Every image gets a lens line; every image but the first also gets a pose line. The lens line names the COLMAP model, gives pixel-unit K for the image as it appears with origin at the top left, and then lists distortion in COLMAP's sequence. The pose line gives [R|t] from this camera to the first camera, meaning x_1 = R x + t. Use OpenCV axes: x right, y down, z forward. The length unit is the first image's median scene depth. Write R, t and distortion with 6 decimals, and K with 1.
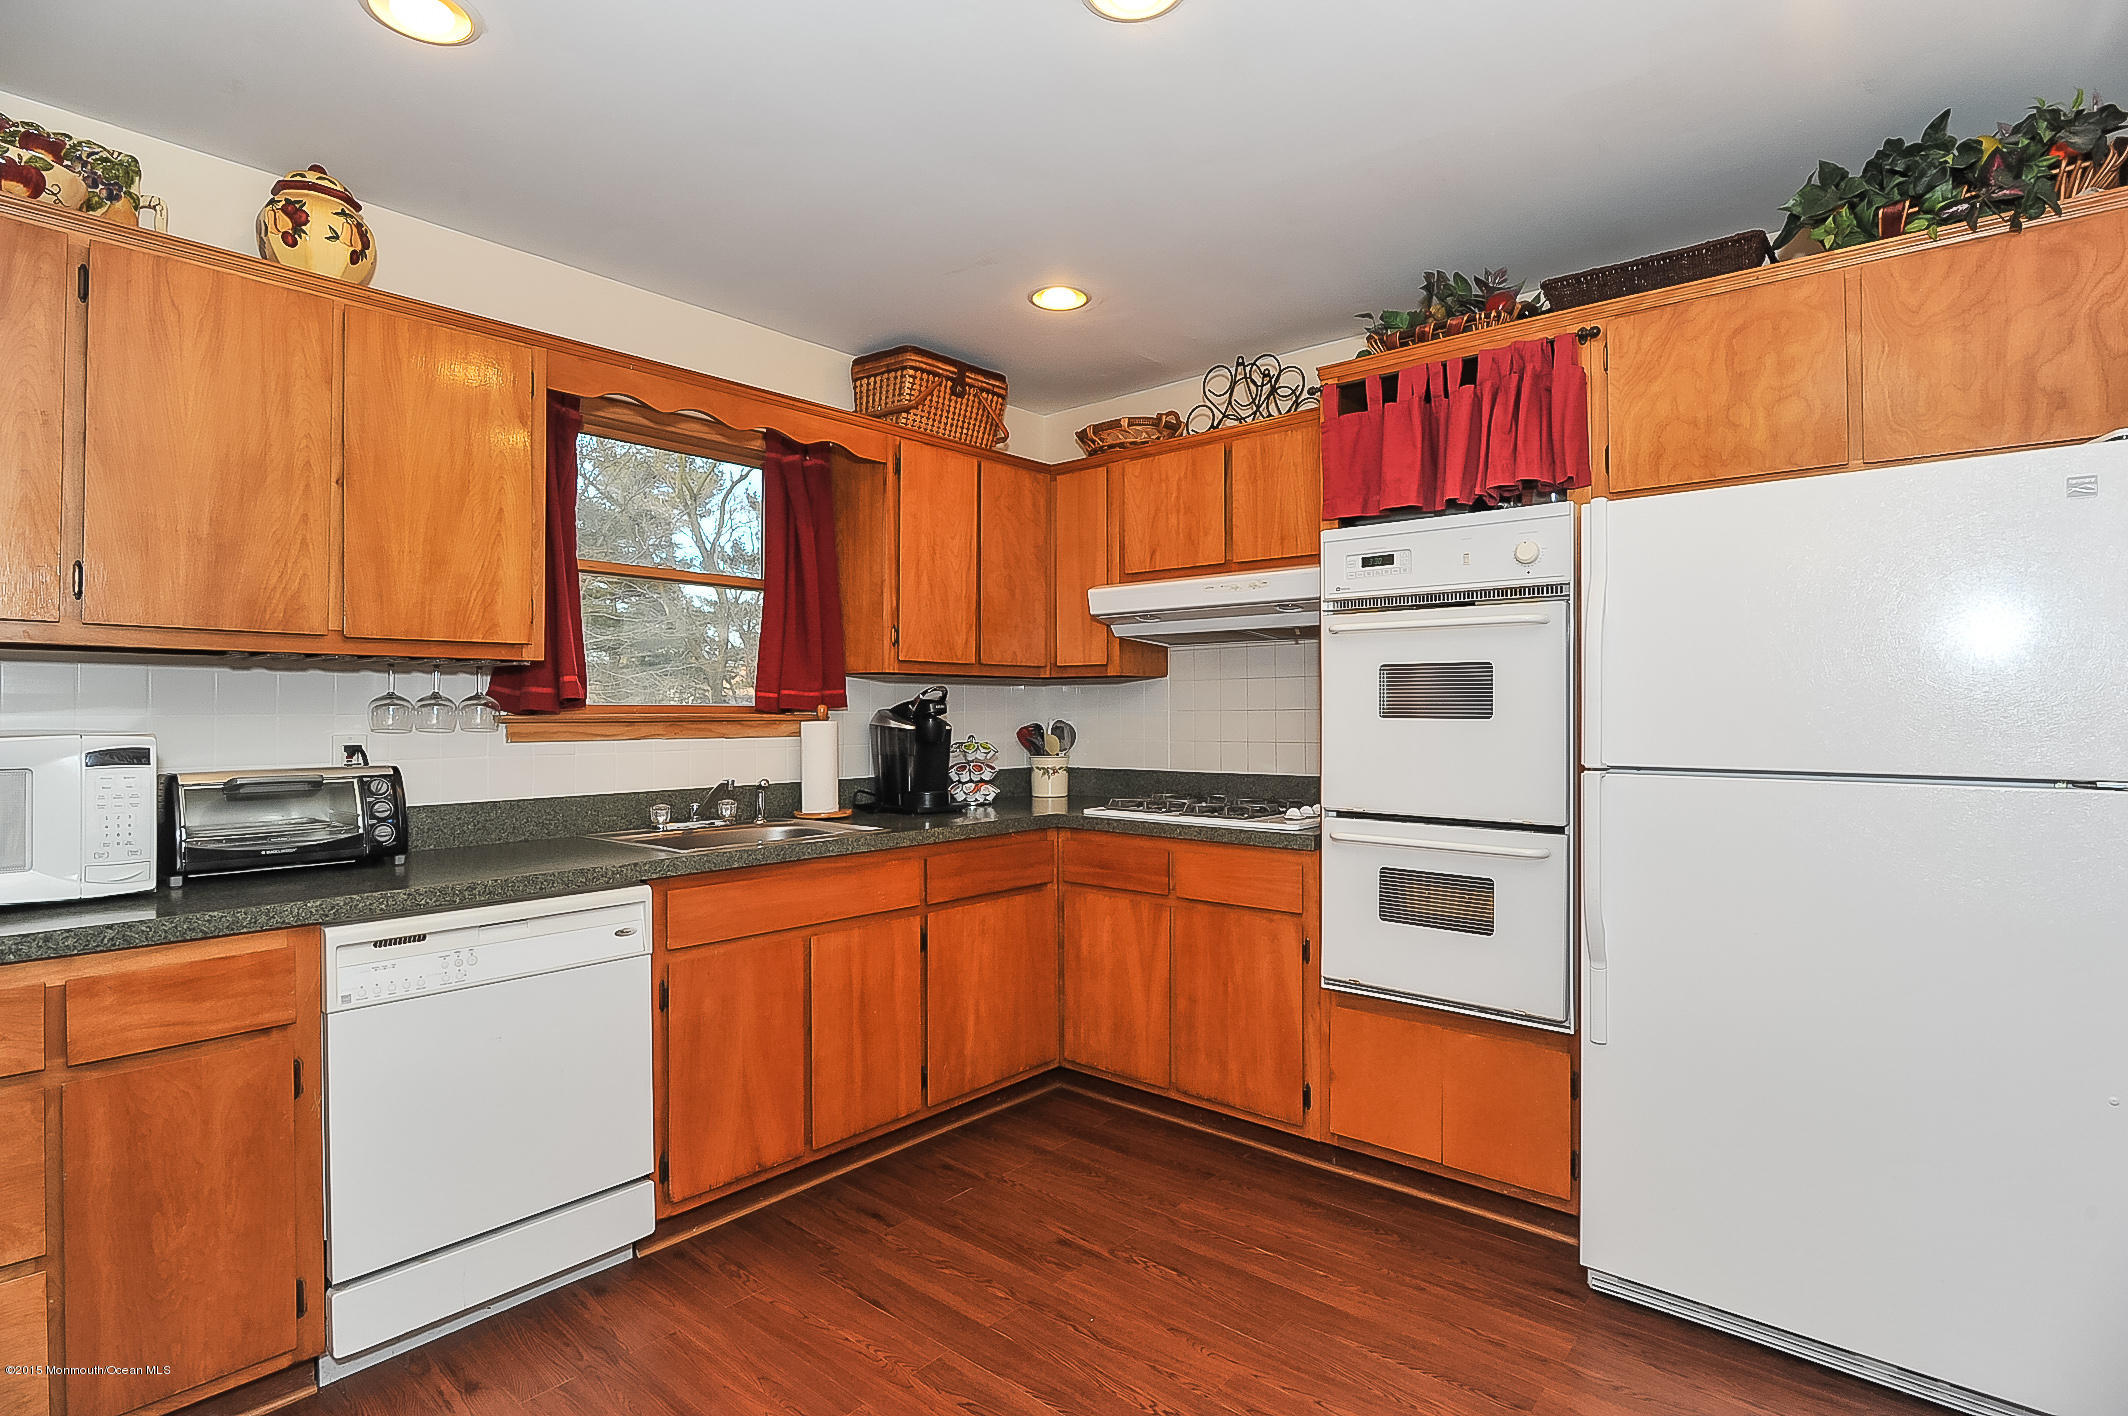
lens RADIAL K [[1035.3, 0, 1064.0], [0, 1035.3, 708.0], [0, 0, 1]] dist [-0.017509, 0.000771]
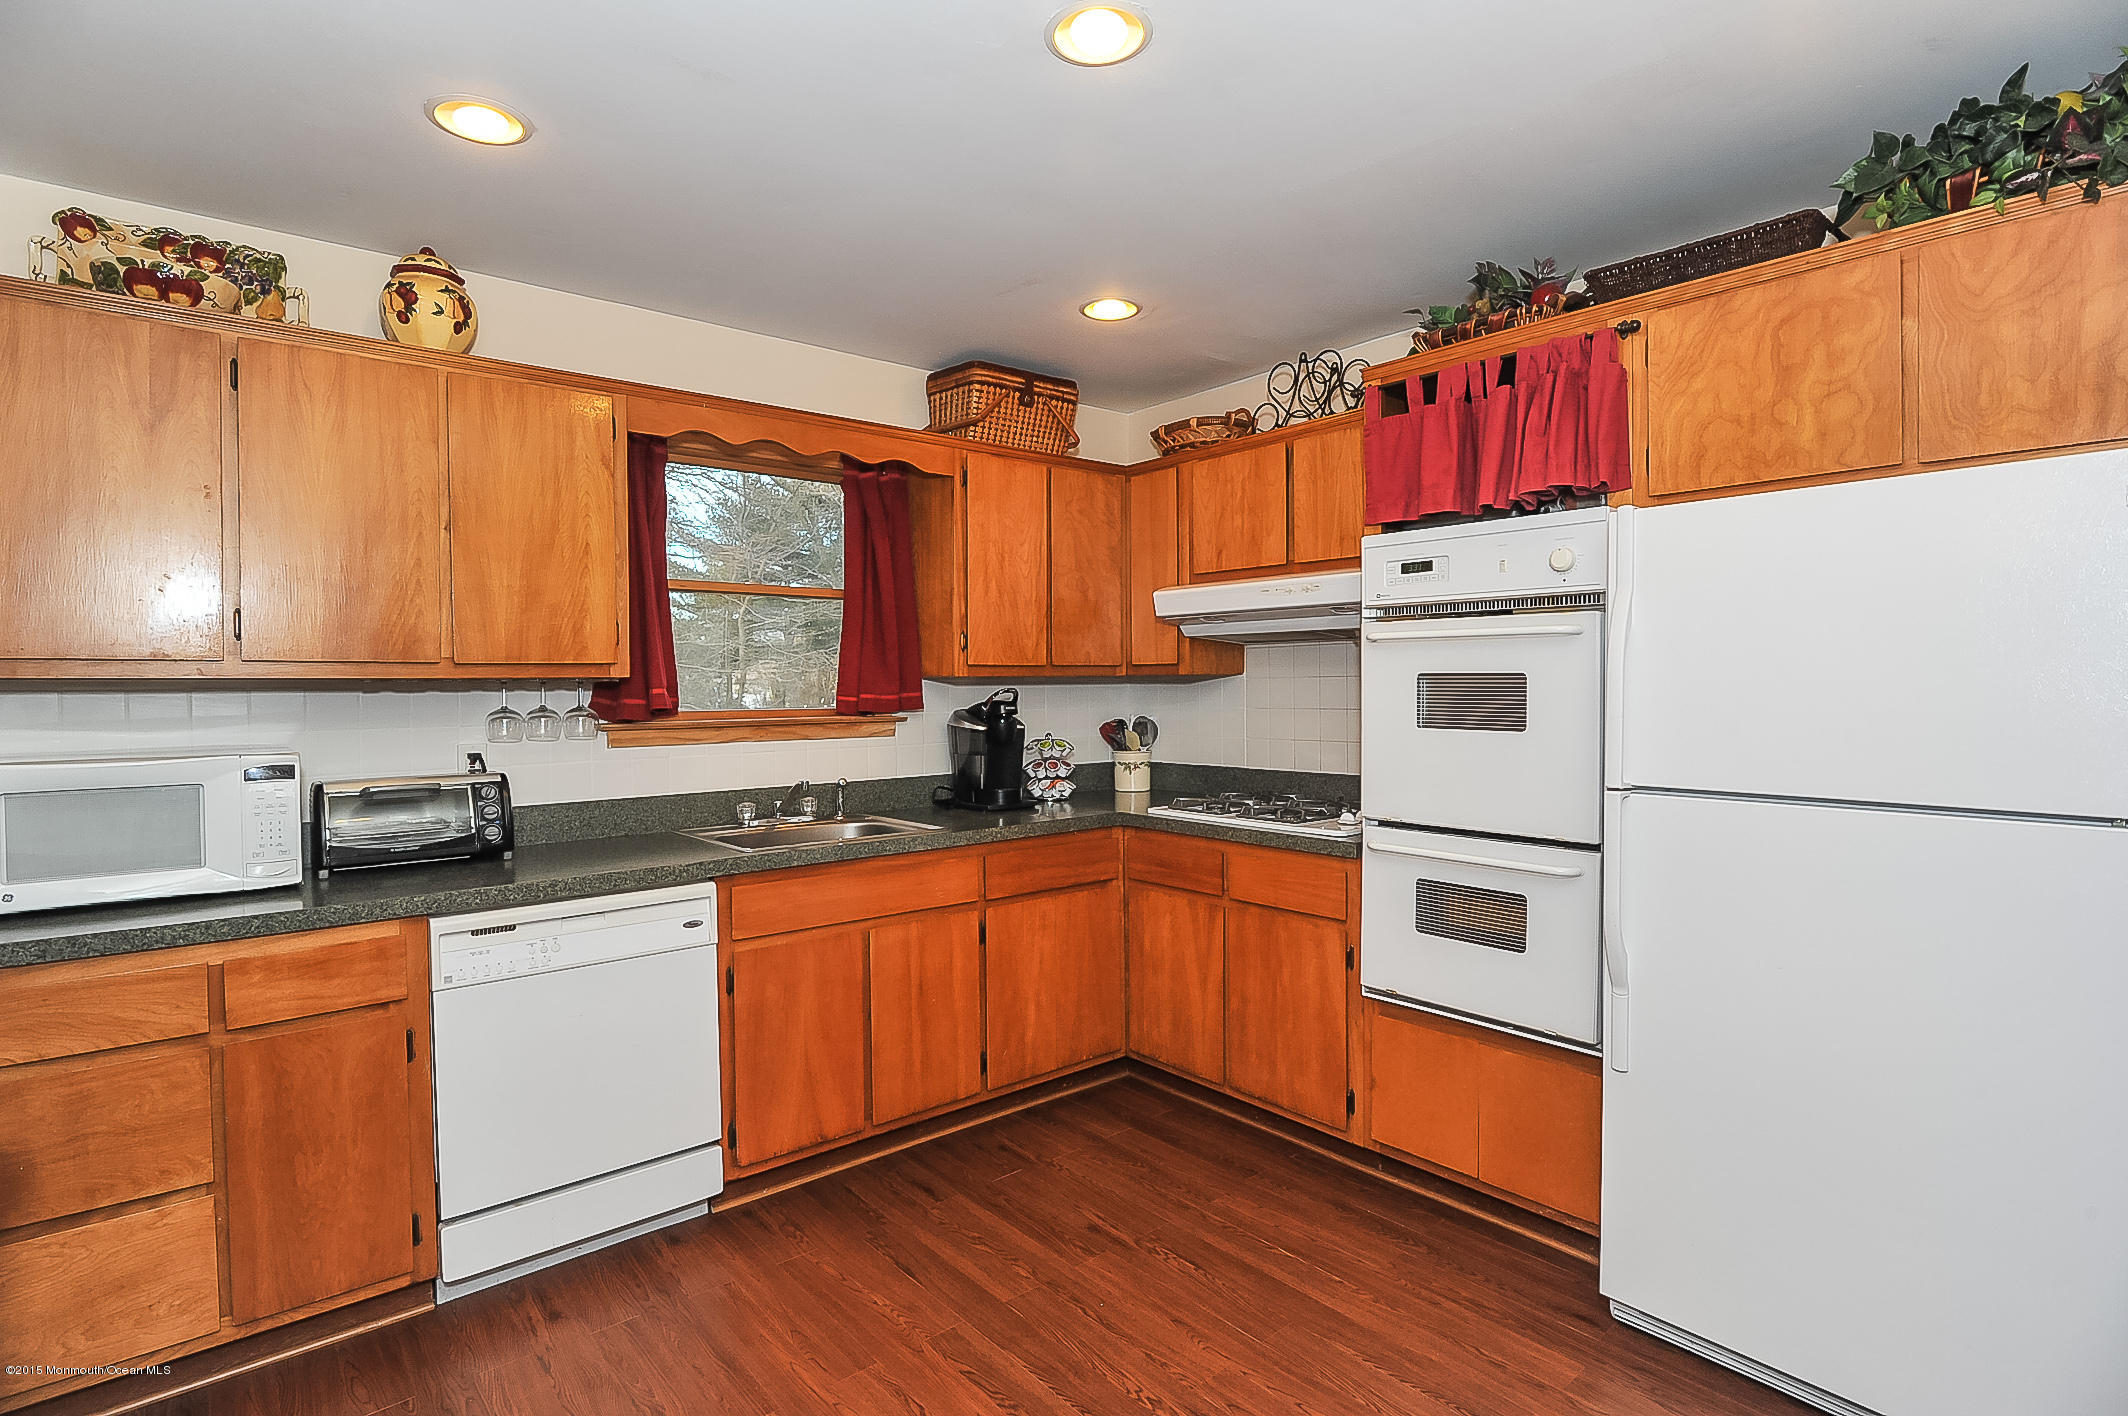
lens RADIAL K [[1039.8, 0, 1064.0], [0, 1039.8, 708.0], [0, 0, 1]] dist [-0.015840, 0.000199]
pose [[0.987062, -0.002417, -0.160319, 0.144602], [0.006876, 0.999605, 0.027265, -0.042014], [0.160190, -0.028014, 0.986689, -0.032713]]
